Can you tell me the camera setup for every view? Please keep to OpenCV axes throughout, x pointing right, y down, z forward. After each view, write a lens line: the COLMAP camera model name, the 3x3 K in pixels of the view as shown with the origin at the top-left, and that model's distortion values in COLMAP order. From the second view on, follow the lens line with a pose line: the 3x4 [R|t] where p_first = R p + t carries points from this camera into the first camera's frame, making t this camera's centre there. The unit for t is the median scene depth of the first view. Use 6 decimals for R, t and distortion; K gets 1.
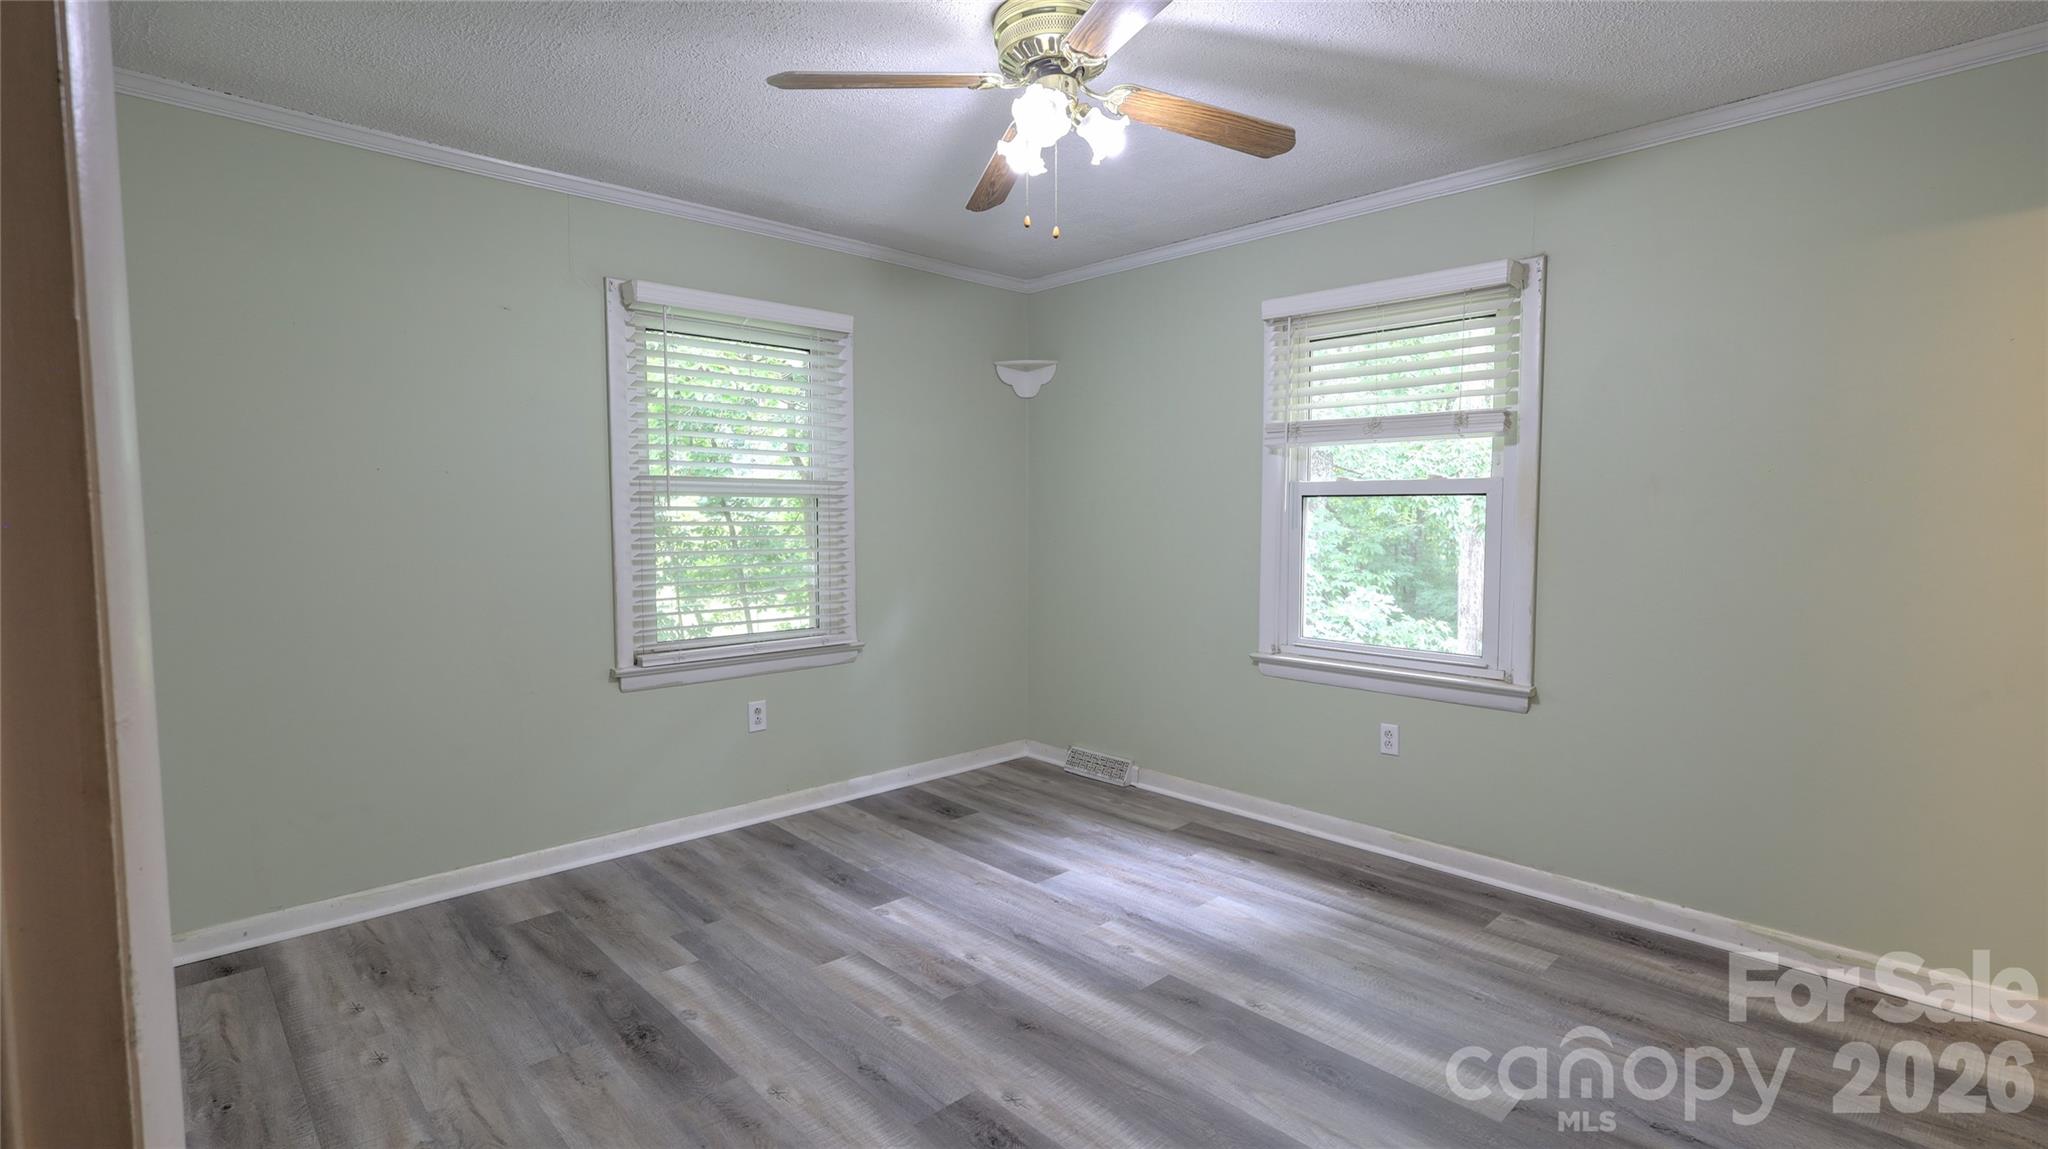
lens RADIAL K [[948.1, 0, 1024.9], [0, 948.1, 577.1], [0, 0, 1]] dist [-0.003587, 0.001959]
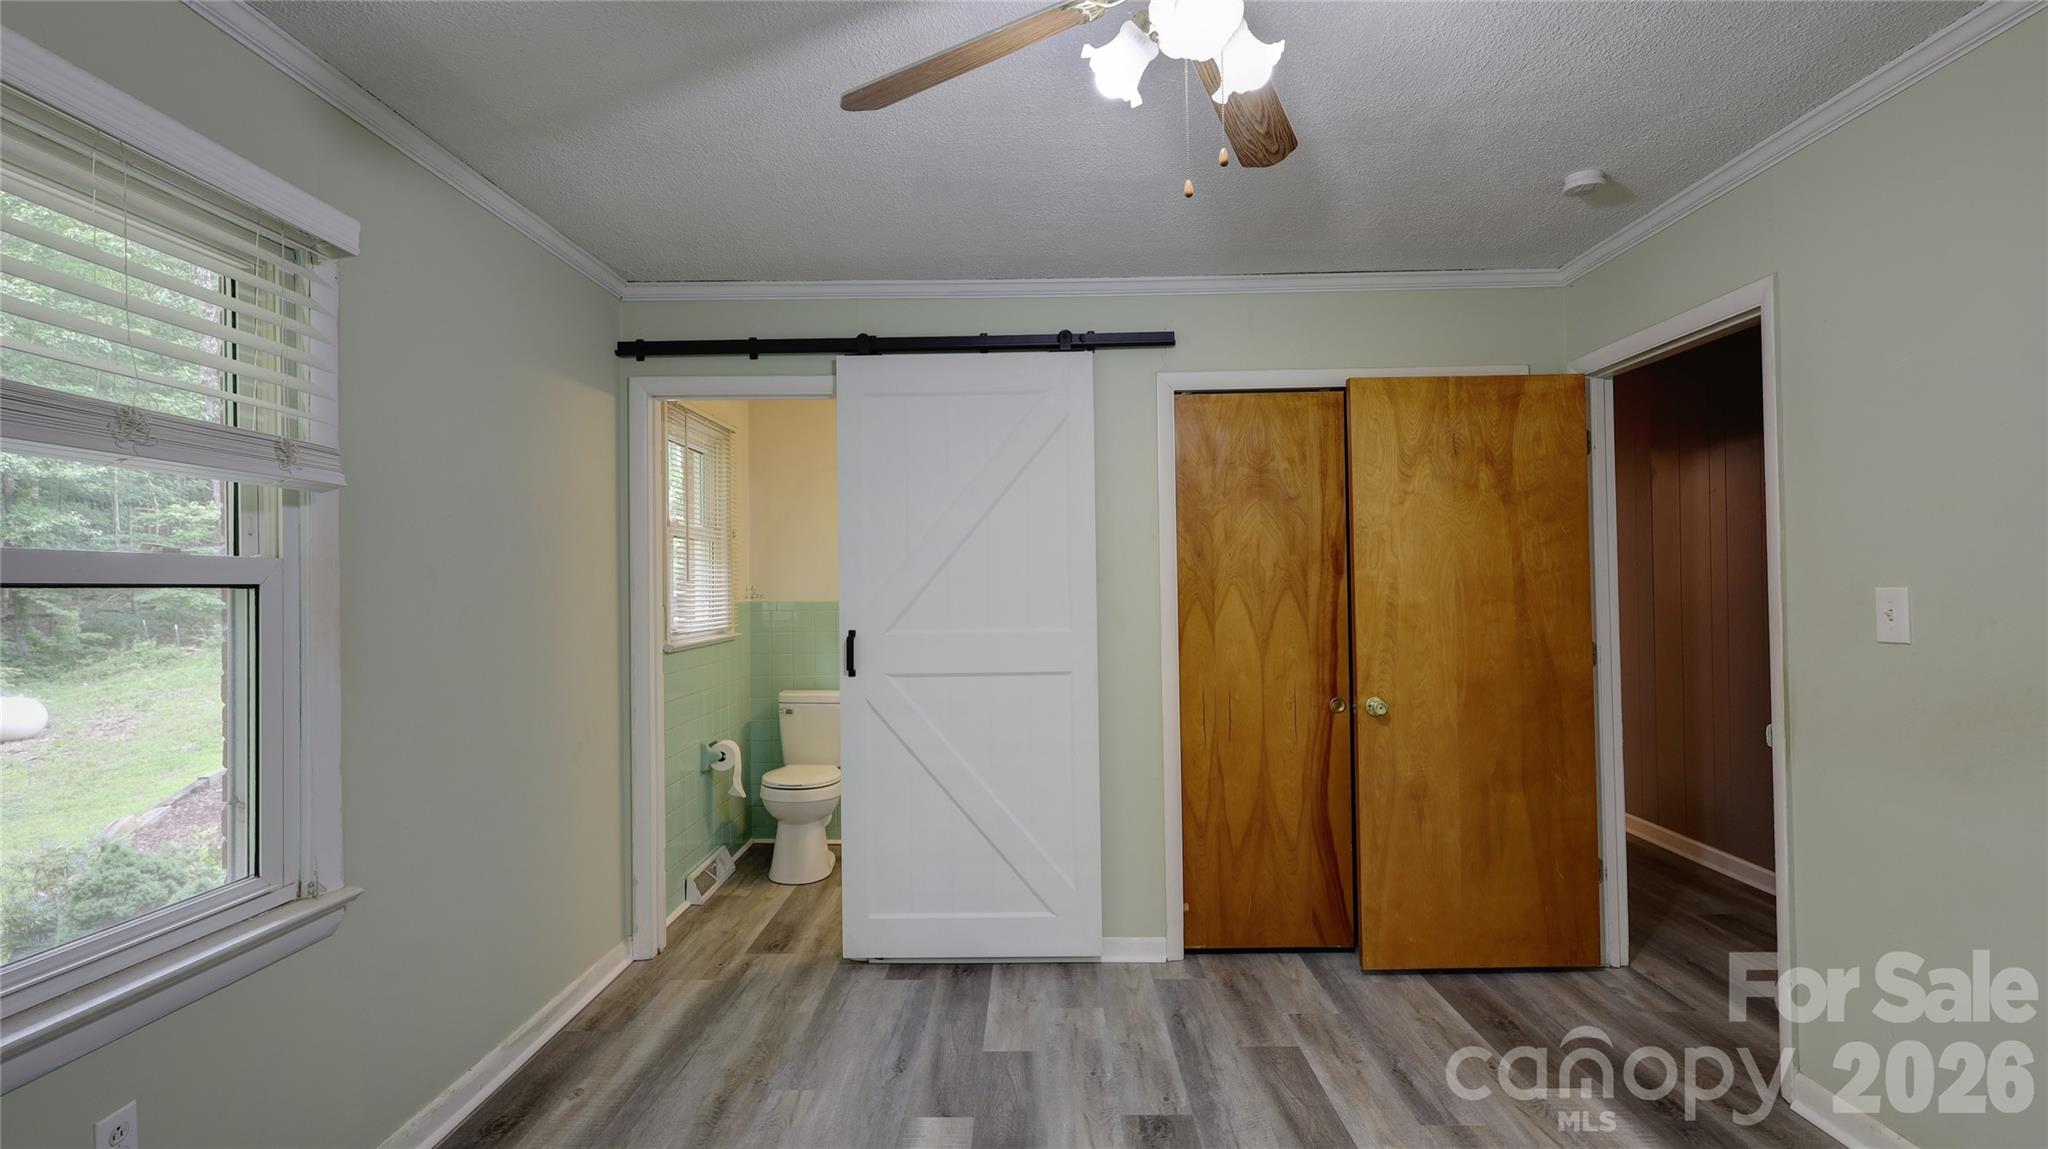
lens RADIAL K [[948.1, 0, 1024.9], [0, 948.1, 577.1], [0, 0, 1]] dist [-0.003587, 0.001959]
pose [[-0.715628, 0.012780, 0.698365, -0.226868], [0.061242, 0.997130, 0.044508, -0.087402], [-0.695792, 0.074620, -0.714357, 1.054476]]
